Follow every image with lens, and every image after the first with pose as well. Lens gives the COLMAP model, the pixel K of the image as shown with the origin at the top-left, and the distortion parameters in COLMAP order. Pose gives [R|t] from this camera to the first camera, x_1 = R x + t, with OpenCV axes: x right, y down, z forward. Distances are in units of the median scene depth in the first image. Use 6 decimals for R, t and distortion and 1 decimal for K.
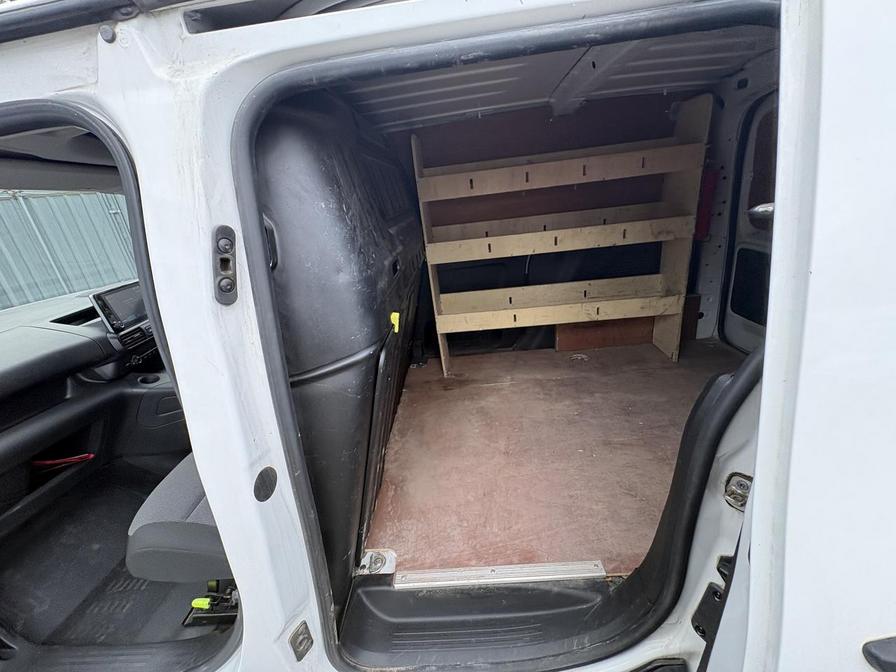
lens RADIAL K [[364.8, 0, 448.0], [0, 364.8, 336.0], [0, 0, 1]] dist [-0.001221, -0.000151]
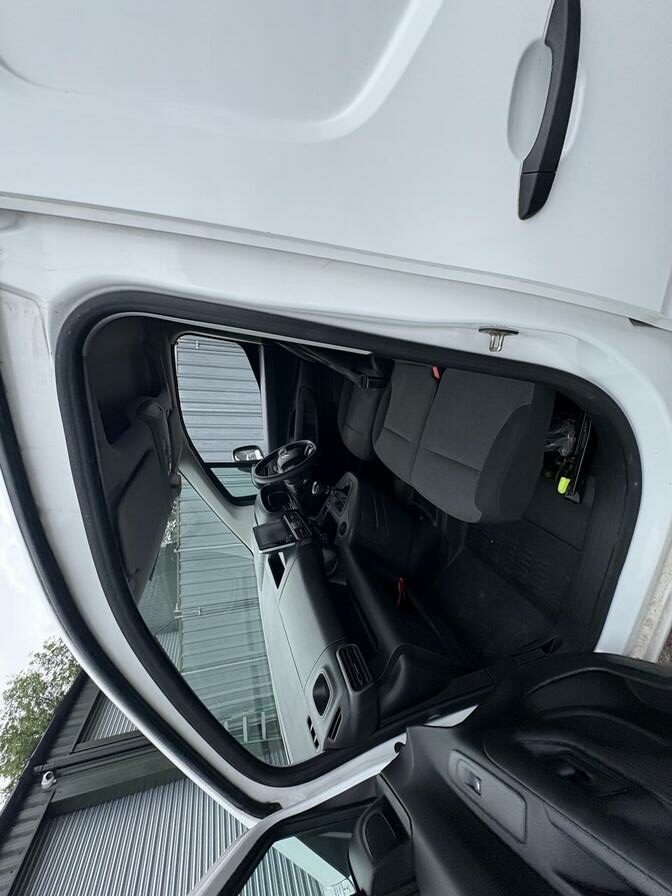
lens RADIAL K [[358.4, 0, 336.3], [0, 358.4, 450.7], [0, 0, 1]] dist [0.000248, -0.000396]
pose [[0.167047, -0.963489, -0.209246, -0.400512], [0.984814, 0.173234, -0.011466, 0.077495], [0.047295, -0.204153, 0.977796, -0.004953]]
